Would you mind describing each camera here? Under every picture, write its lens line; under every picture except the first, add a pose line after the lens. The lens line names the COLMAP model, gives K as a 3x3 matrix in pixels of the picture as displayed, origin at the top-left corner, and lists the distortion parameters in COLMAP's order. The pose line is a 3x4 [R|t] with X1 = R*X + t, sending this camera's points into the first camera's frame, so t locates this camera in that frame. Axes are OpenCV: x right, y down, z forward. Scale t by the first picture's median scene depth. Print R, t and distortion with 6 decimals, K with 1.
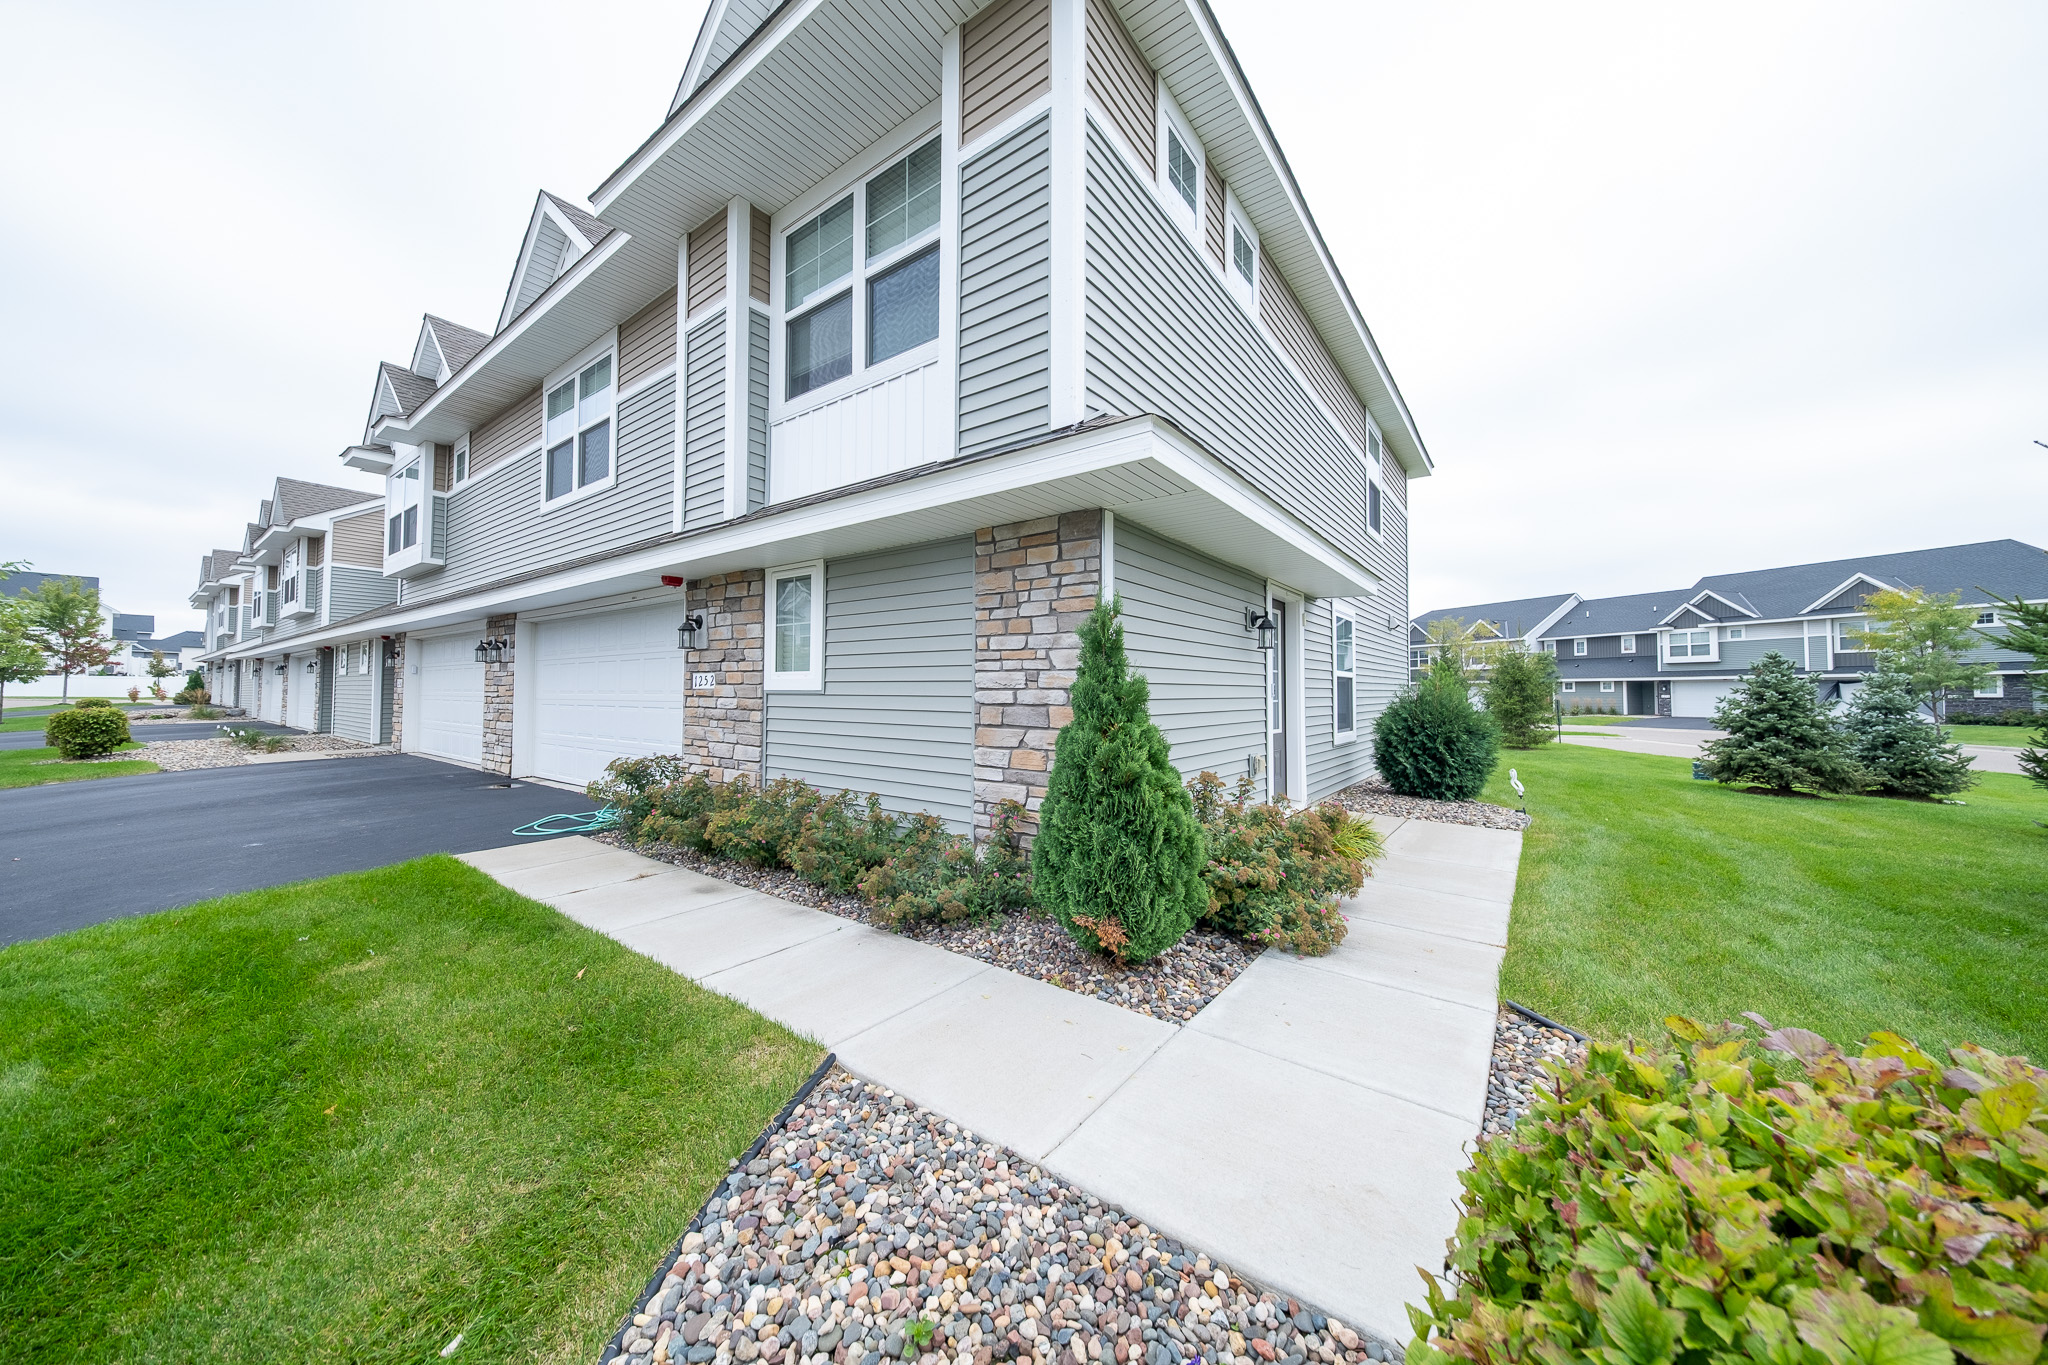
lens RADIAL K [[691.4, 0, 1024.4], [0, 691.4, 679.4], [0, 0, 1]] dist [0.001981, -0.001037]
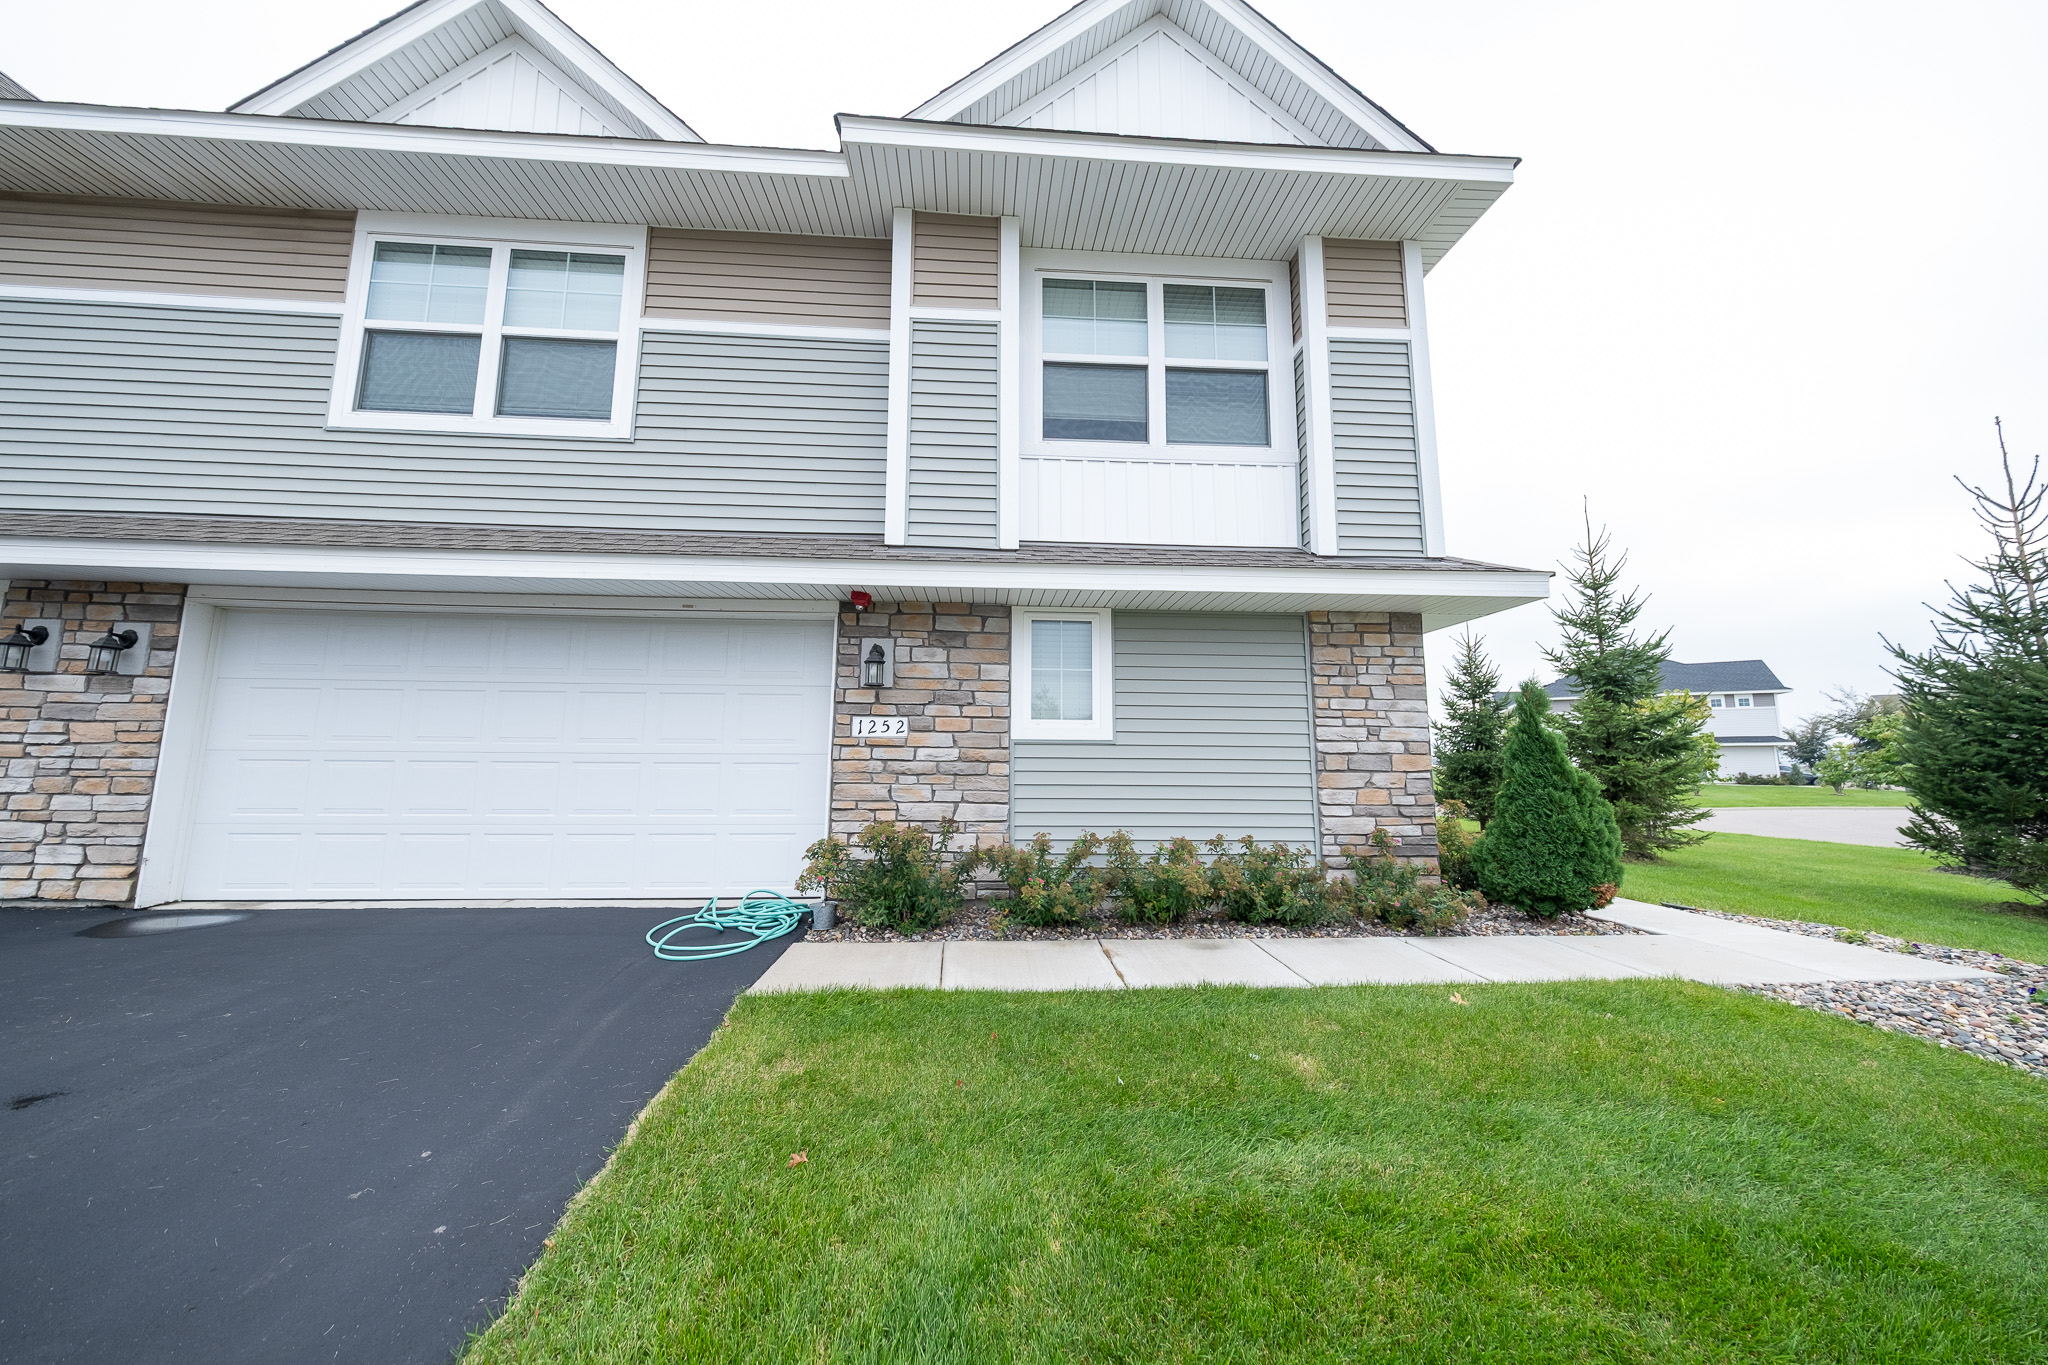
lens RADIAL K [[691.4, 0, 1016.7], [0, 691.4, 677.7], [0, 0, 1]] dist [0.001981, -0.001037]
pose [[0.761462, 0.086101, 0.642466, -1.265650], [-0.015793, 0.993309, -0.114402, 0.051595], [-0.648018, 0.076966, 0.757727, 0.419626]]
